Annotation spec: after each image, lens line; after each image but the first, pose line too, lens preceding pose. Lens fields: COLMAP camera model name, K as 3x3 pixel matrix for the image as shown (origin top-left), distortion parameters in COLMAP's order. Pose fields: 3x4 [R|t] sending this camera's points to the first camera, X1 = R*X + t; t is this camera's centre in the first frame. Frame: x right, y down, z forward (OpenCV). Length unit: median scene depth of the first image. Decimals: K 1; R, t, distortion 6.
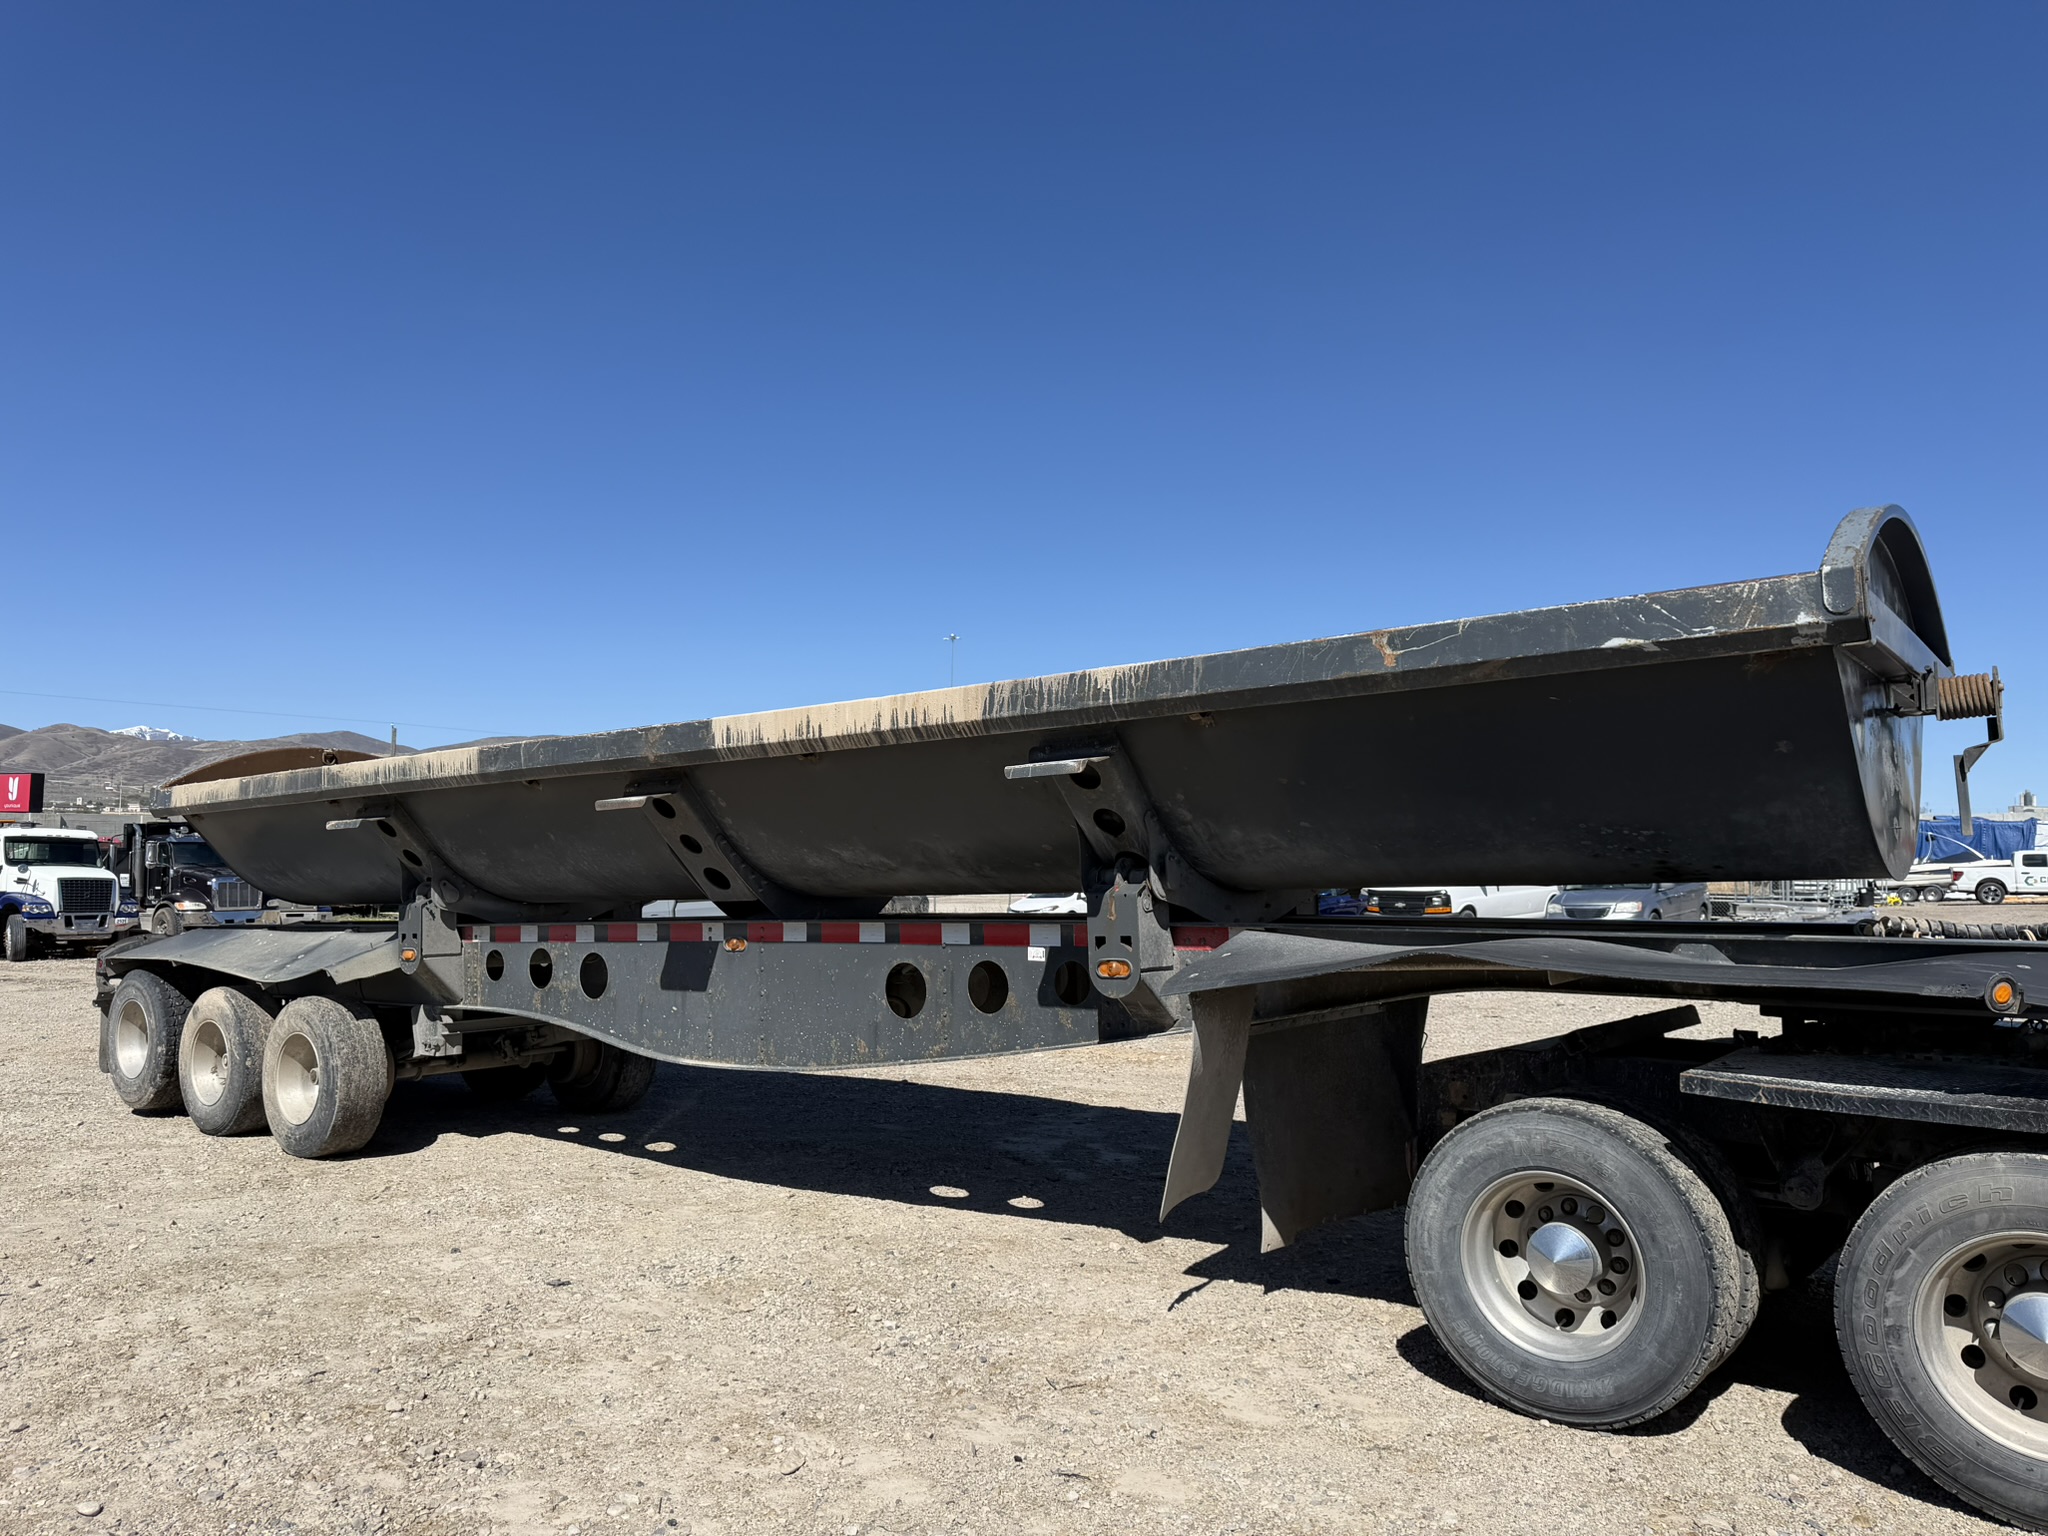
lens RADIAL K [[1437.9, 0, 1024.0], [0, 1437.9, 768.0], [0, 0, 1]] dist [0.084335, -0.111328]
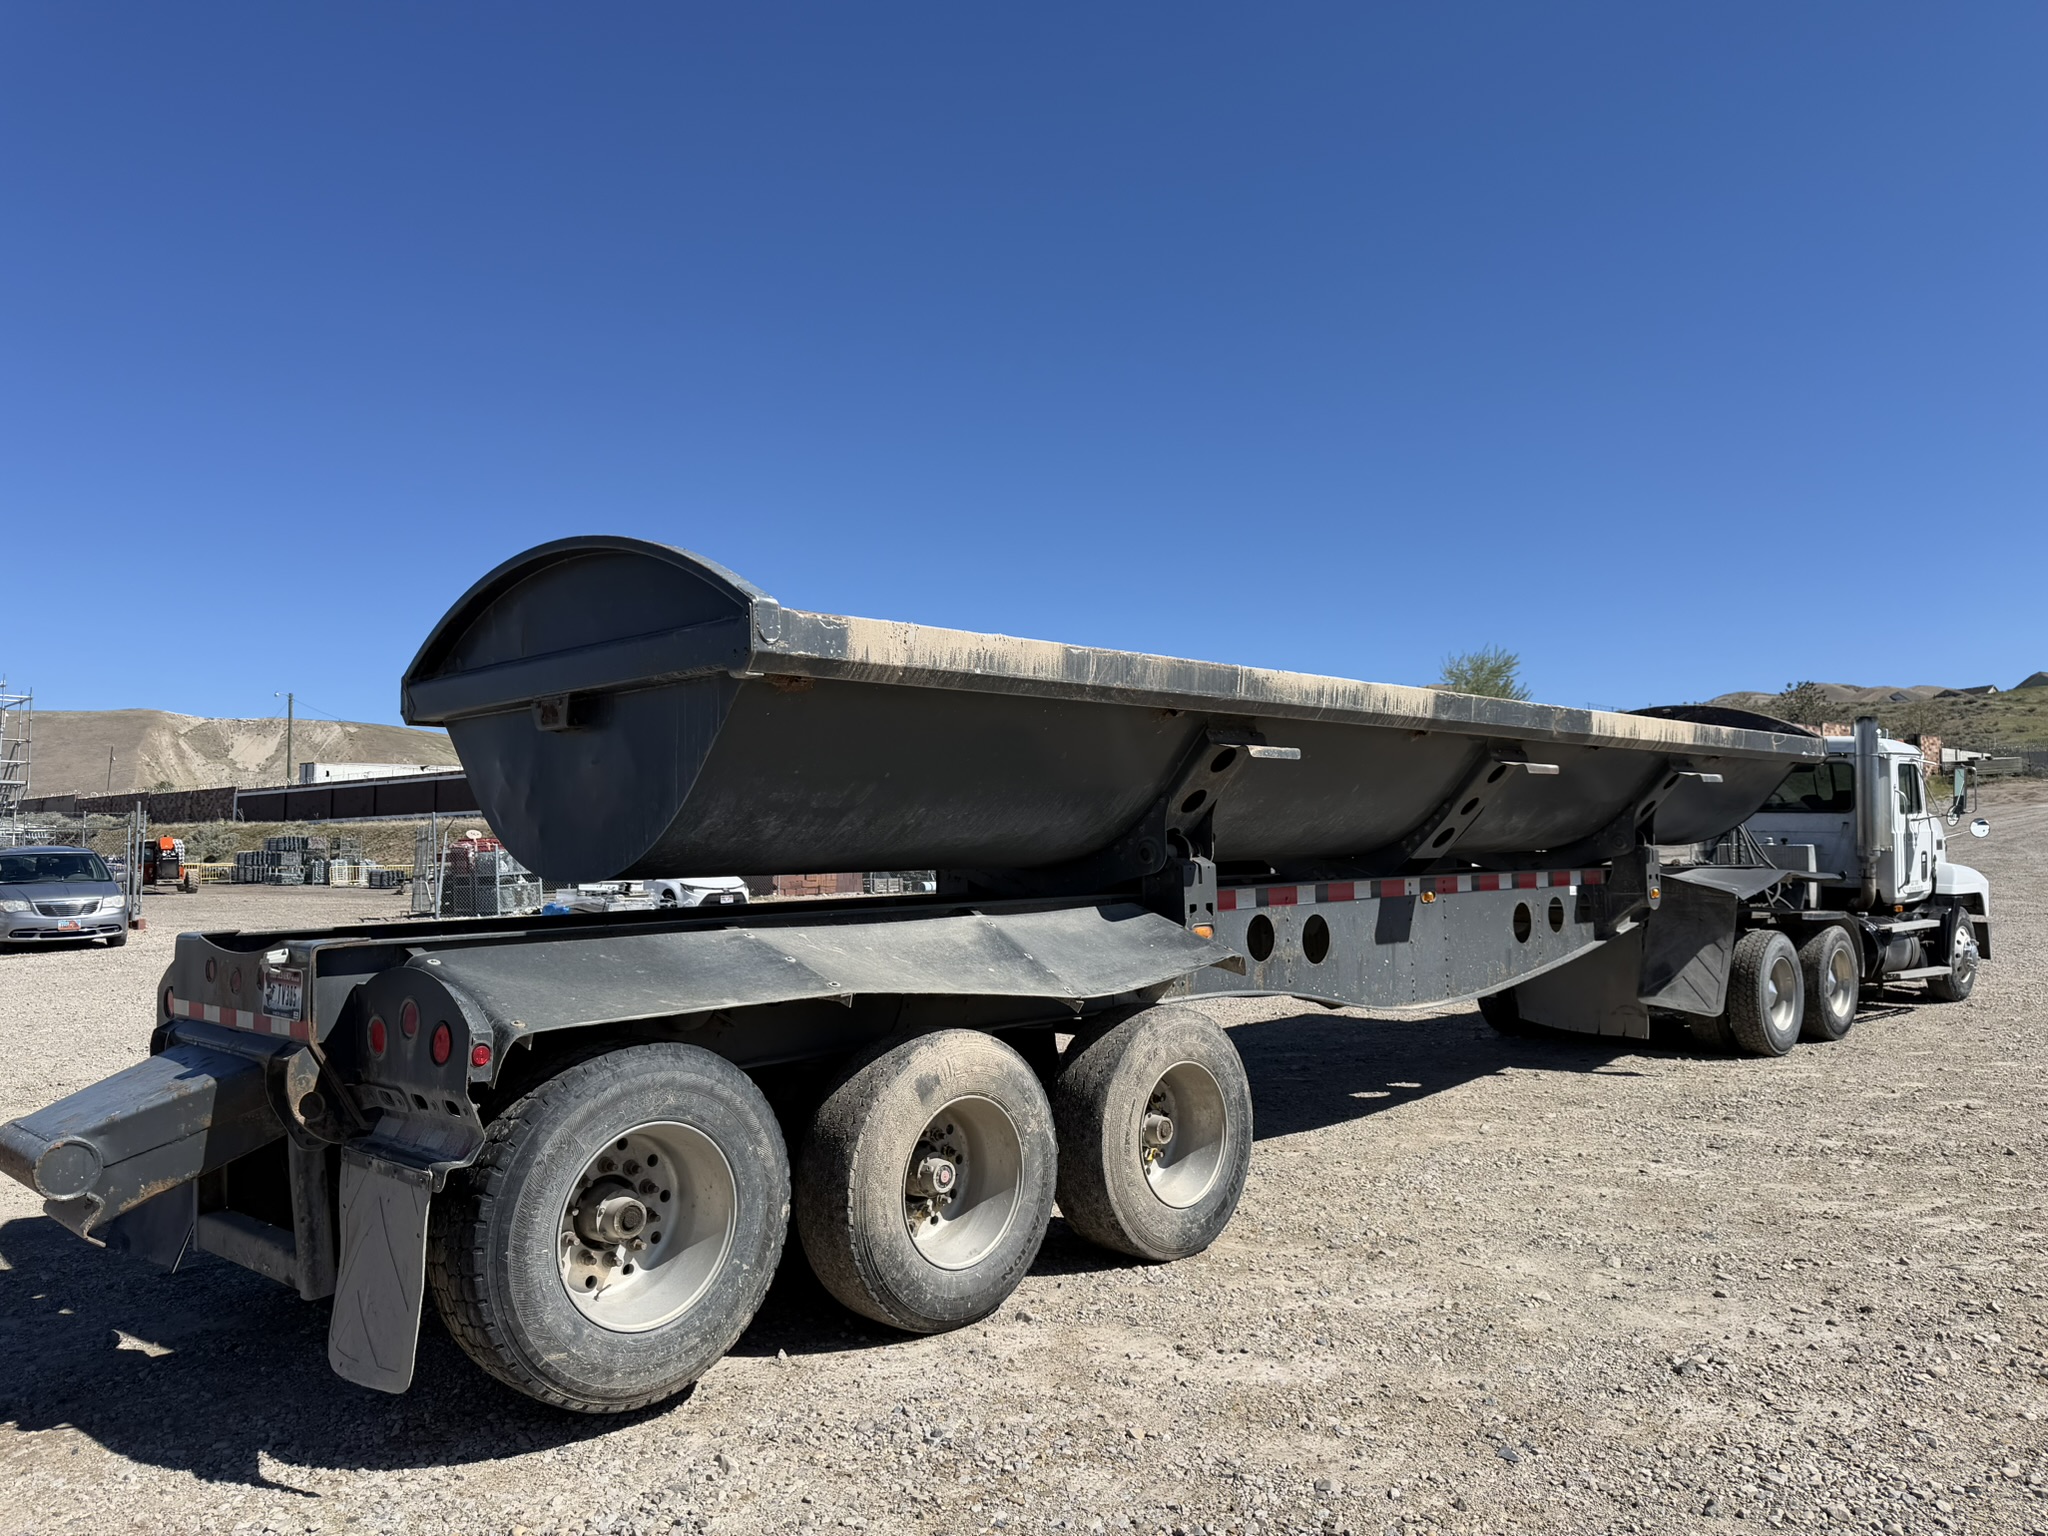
lens RADIAL K [[1554.4, 0, 1088.2], [0, 1554.4, 807.8], [0, 0, 1]] dist [0.046981, -0.075944]
pose [[0.078777, 0.039804, 0.996097, -1.685717], [-0.069041, 0.997021, -0.034381, 0.134217], [-0.994499, -0.066063, 0.081290, 1.382823]]
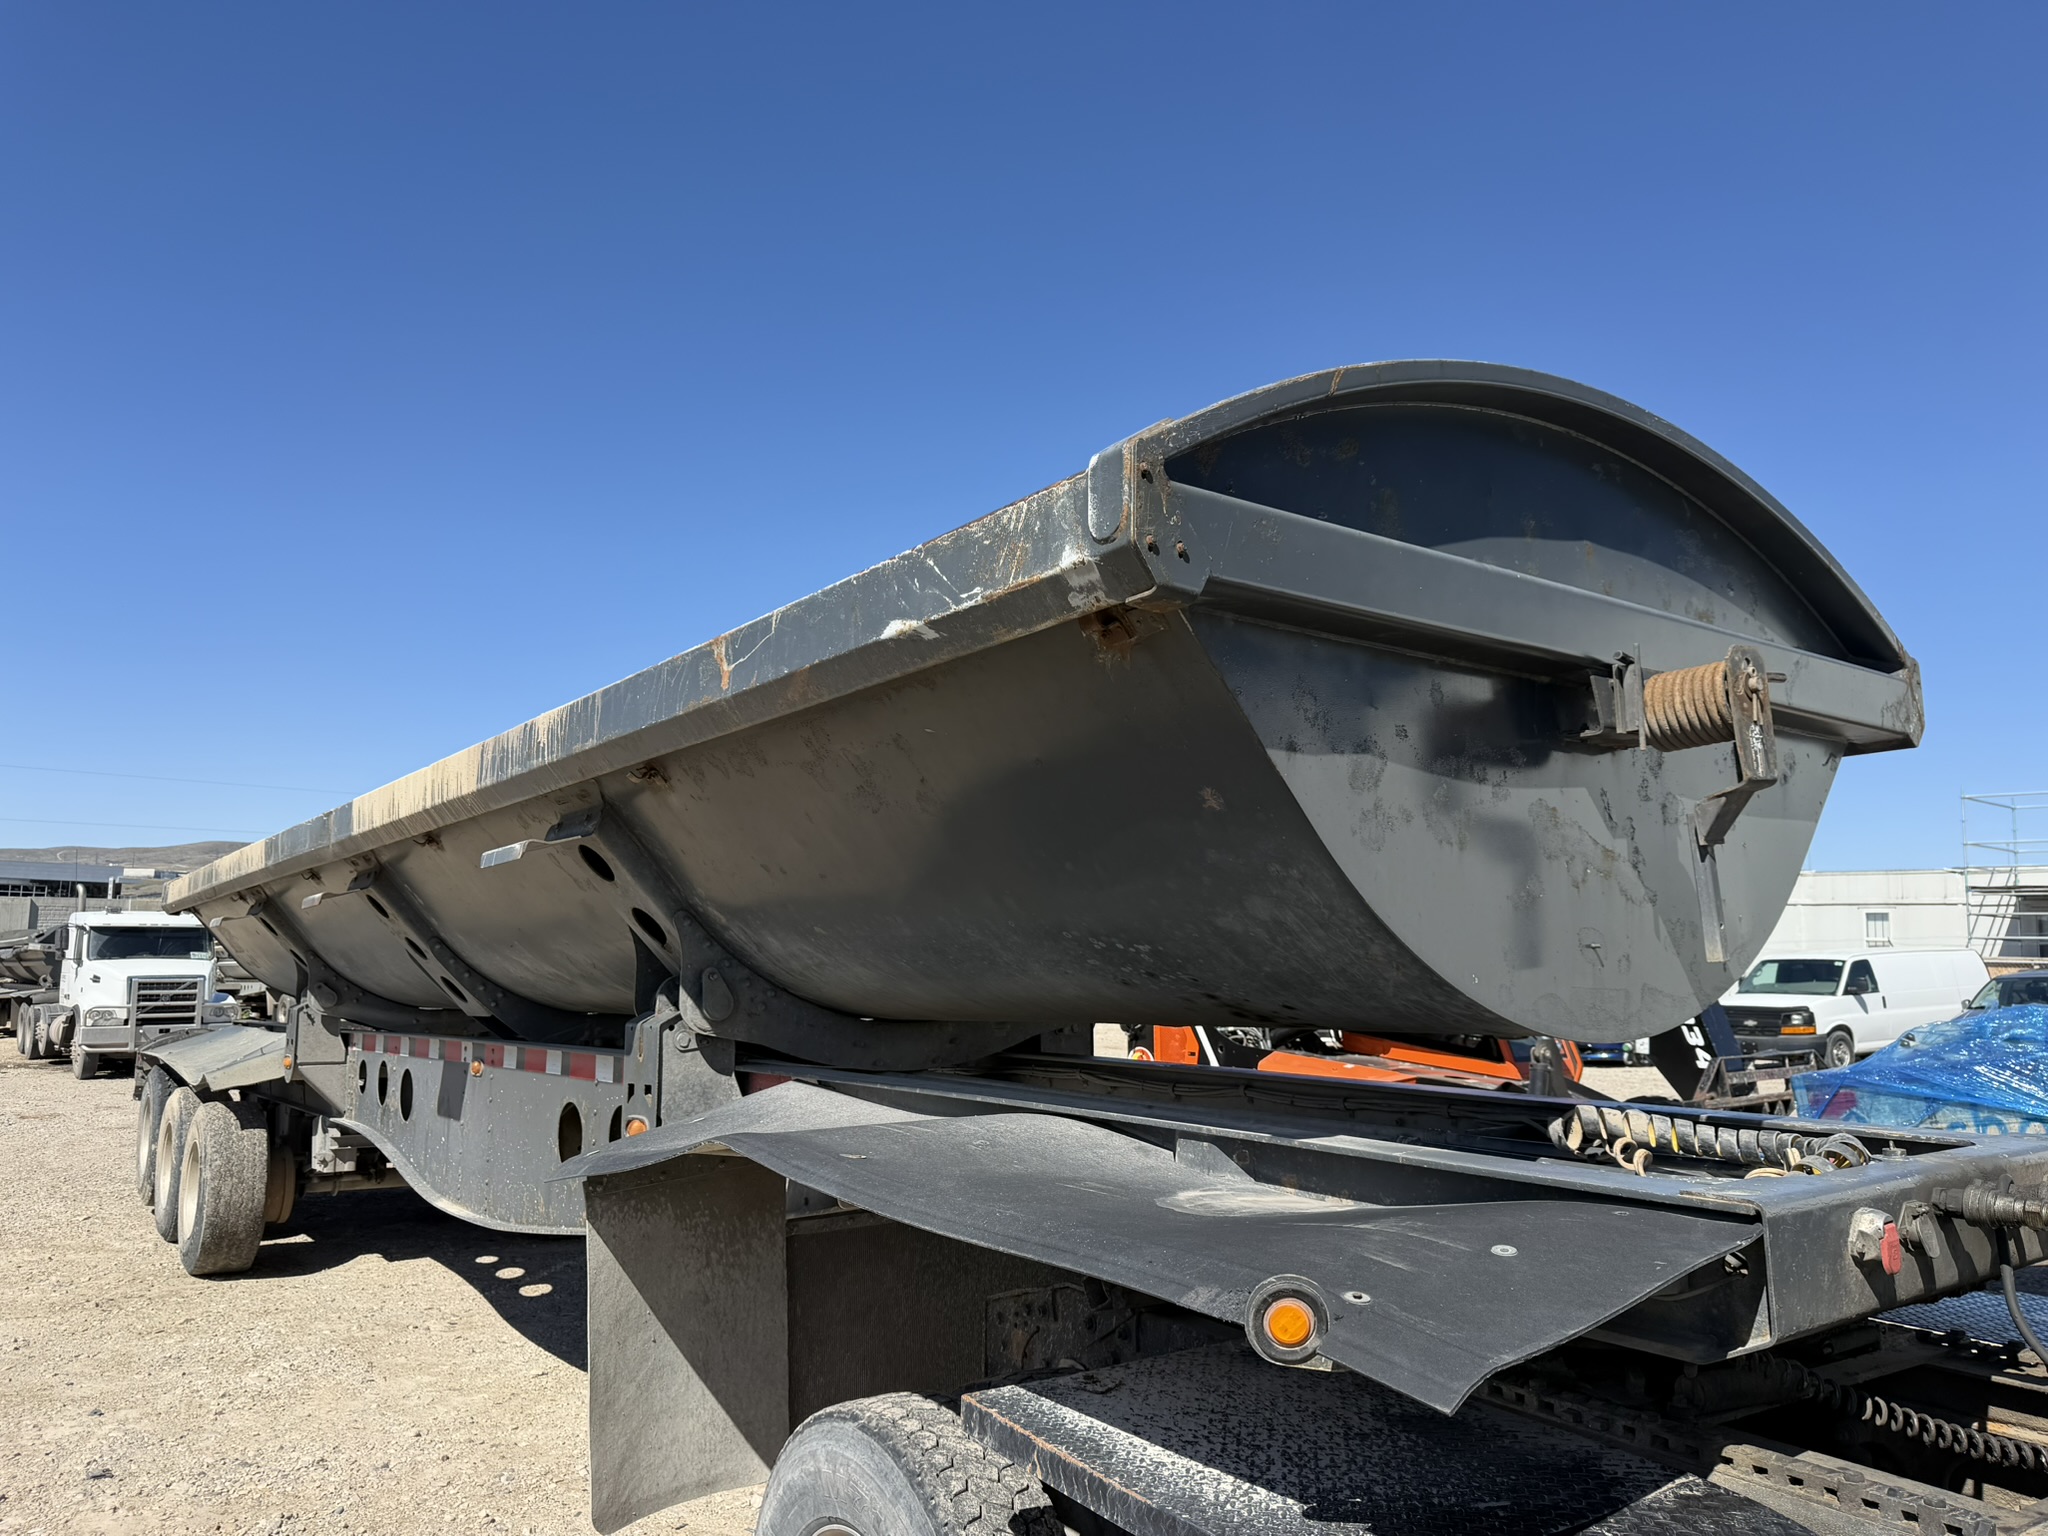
lens RADIAL K [[1445.0, 0, 1024.0], [0, 1445.0, 768.0], [0, 0, 1]] dist [0.047874, -0.058430]
pose [[0.959879, -0.024655, -0.279328, 0.416123], [0.006303, 0.997772, -0.066412, 0.006479], [0.280343, 0.061987, 0.957896, 0.306204]]
